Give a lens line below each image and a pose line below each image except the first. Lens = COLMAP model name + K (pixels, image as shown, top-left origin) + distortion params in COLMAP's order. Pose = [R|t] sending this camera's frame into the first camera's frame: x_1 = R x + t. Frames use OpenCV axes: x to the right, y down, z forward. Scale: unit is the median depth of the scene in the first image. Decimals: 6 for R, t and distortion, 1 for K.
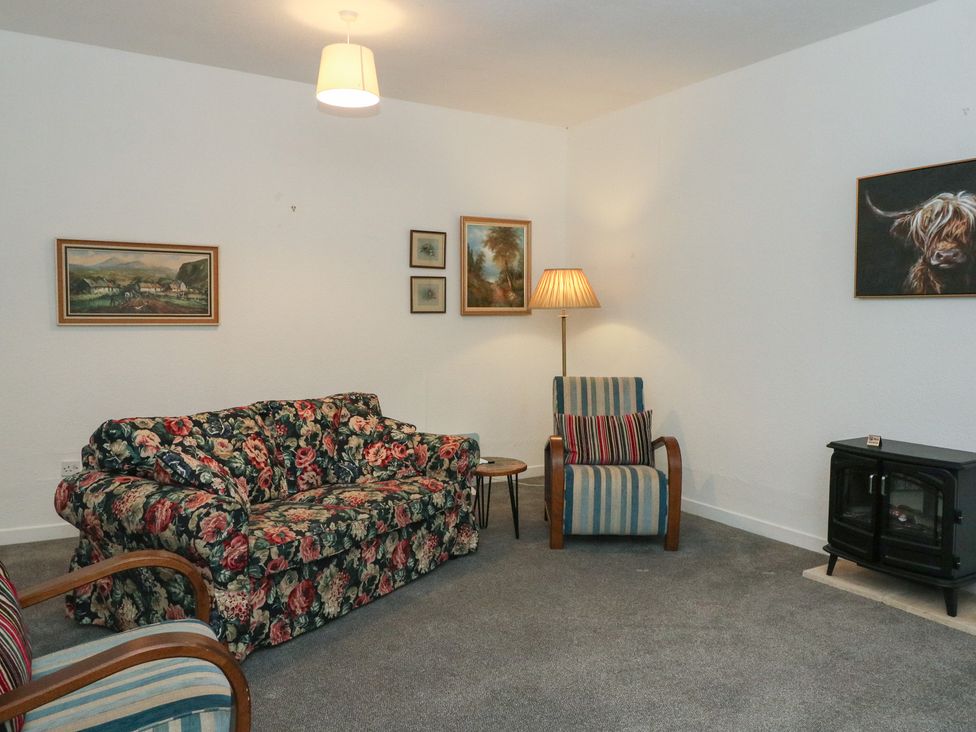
lens RADIAL K [[745.6, 0, 494.7], [0, 745.6, 363.3], [0, 0, 1]] dist [0.003646, 0.004688]
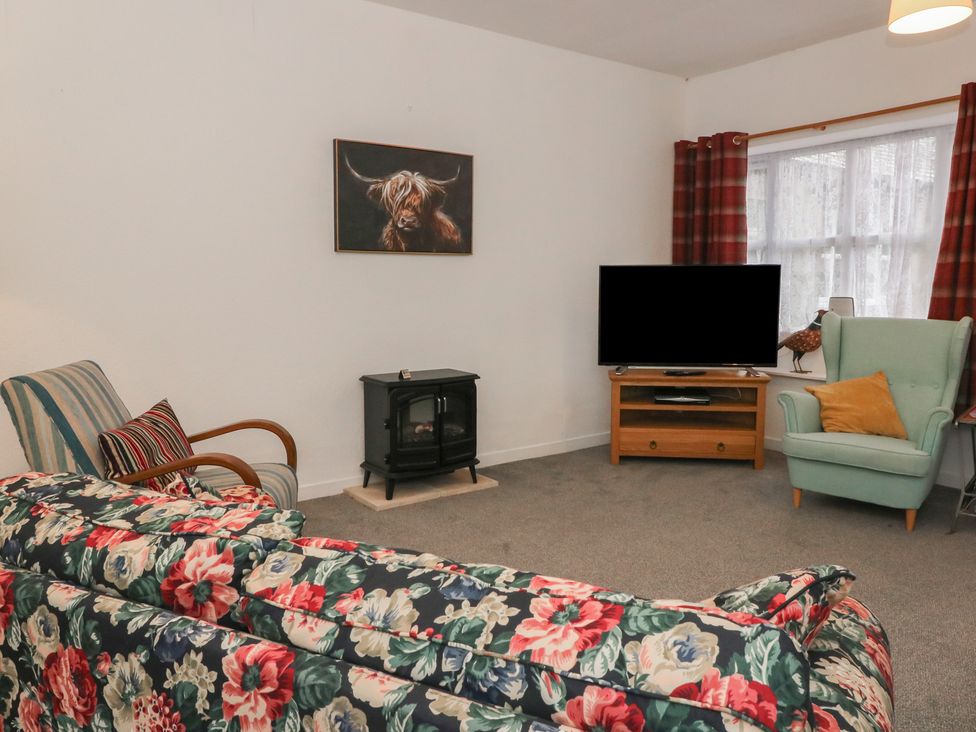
lens RADIAL K [[705.3, 0, 486.1], [0, 705.3, 372.3], [0, 0, 1]] dist [-0.009697, -0.003044]
pose [[-0.078829, -0.140684, 0.986911, -0.595481], [0.062244, 0.987366, 0.145721, -0.053535], [-0.994943, 0.072917, -0.069077, 0.918096]]
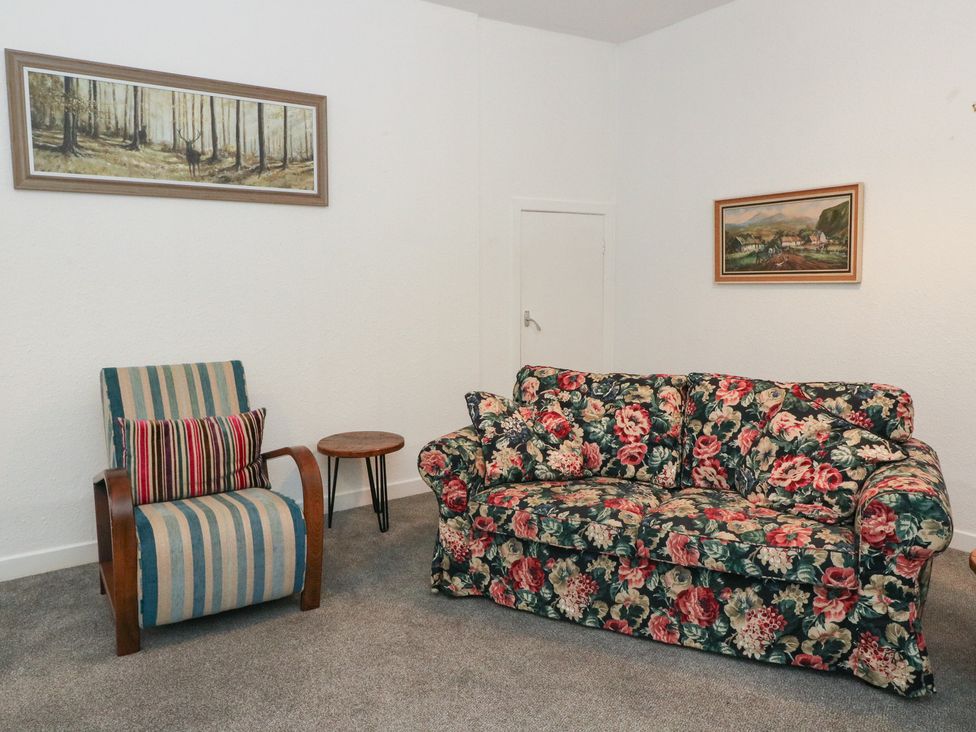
lens RADIAL K [[745.6, 0, 493.0], [0, 745.6, 358.4], [0, 0, 1]] dist [0.003646, 0.004688]
pose [[0.063483, 0.098764, -0.993084, 0.521924], [-0.048192, 0.994234, 0.095797, -0.036006], [0.996819, 0.041777, 0.067876, 0.710813]]
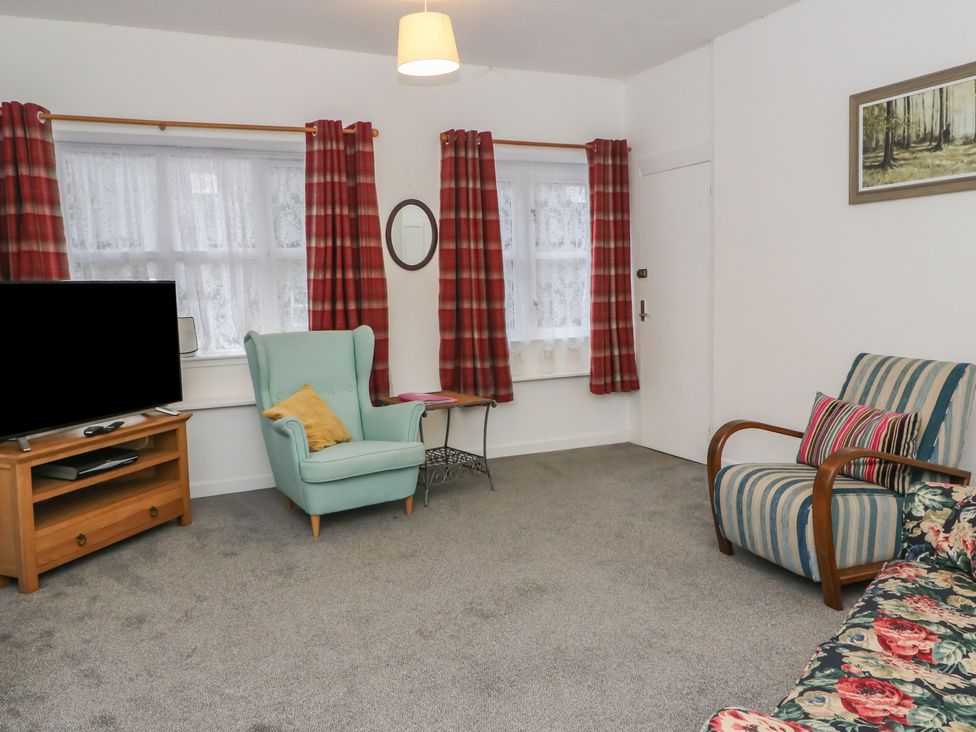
lens RADIAL K [[745.6, 0, 484.1], [0, 745.6, 357.7], [0, 0, 1]] dist [0.003646, 0.004688]
pose [[-0.991545, -0.000344, 0.129765, 0.015305], [0.020019, 0.987619, 0.155587, -0.079589], [-0.128212, 0.156869, -0.979262, 1.363279]]
